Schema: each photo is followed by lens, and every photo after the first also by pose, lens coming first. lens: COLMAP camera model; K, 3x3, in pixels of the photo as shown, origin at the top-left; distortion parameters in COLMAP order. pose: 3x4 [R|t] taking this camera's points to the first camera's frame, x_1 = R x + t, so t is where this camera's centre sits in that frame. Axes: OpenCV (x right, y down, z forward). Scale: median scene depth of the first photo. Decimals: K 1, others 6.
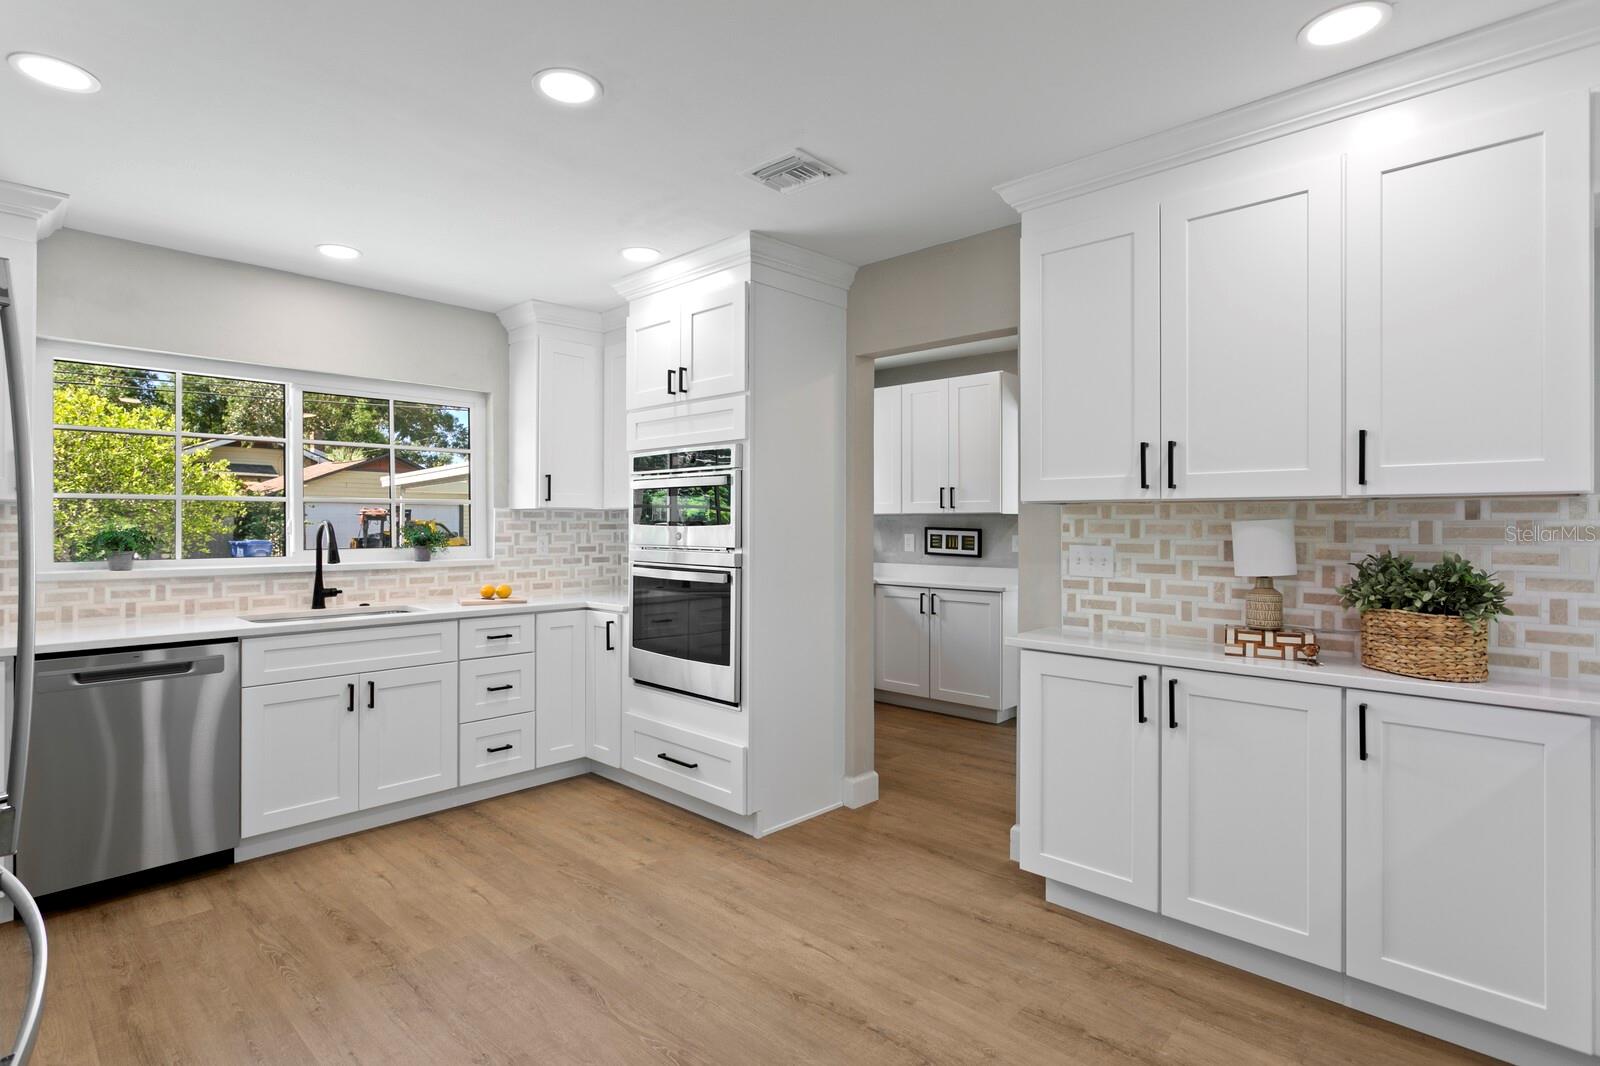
lens RADIAL K [[803.7, 0, 772.0], [0, 803.7, 521.9], [0, 0, 1]] dist [-0.020553, 0.015436]
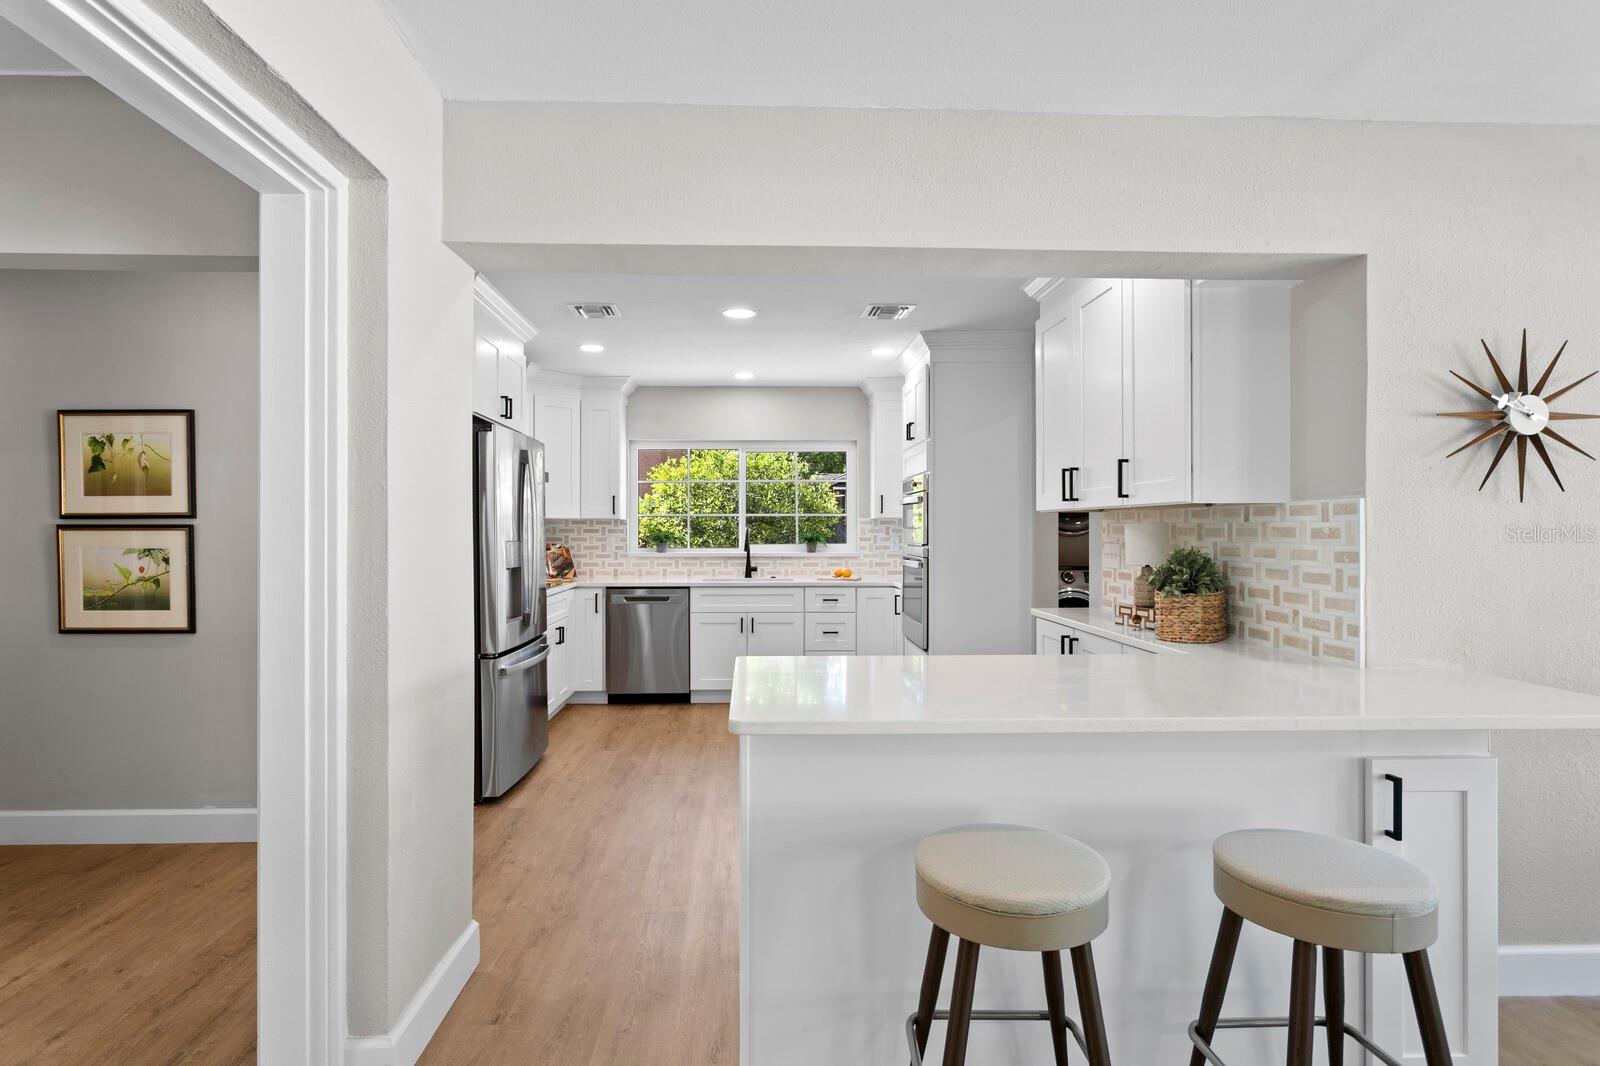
lens RADIAL K [[831.8, 0, 761.8], [0, 831.8, 532.3], [0, 0, 1]] dist [-0.002882, 0.001068]
pose [[0.712181, -0.000423, -0.701996, 0.751733], [0.003696, 0.999988, 0.003147, 0.003842], [0.701986, -0.004836, 0.712174, -0.276366]]
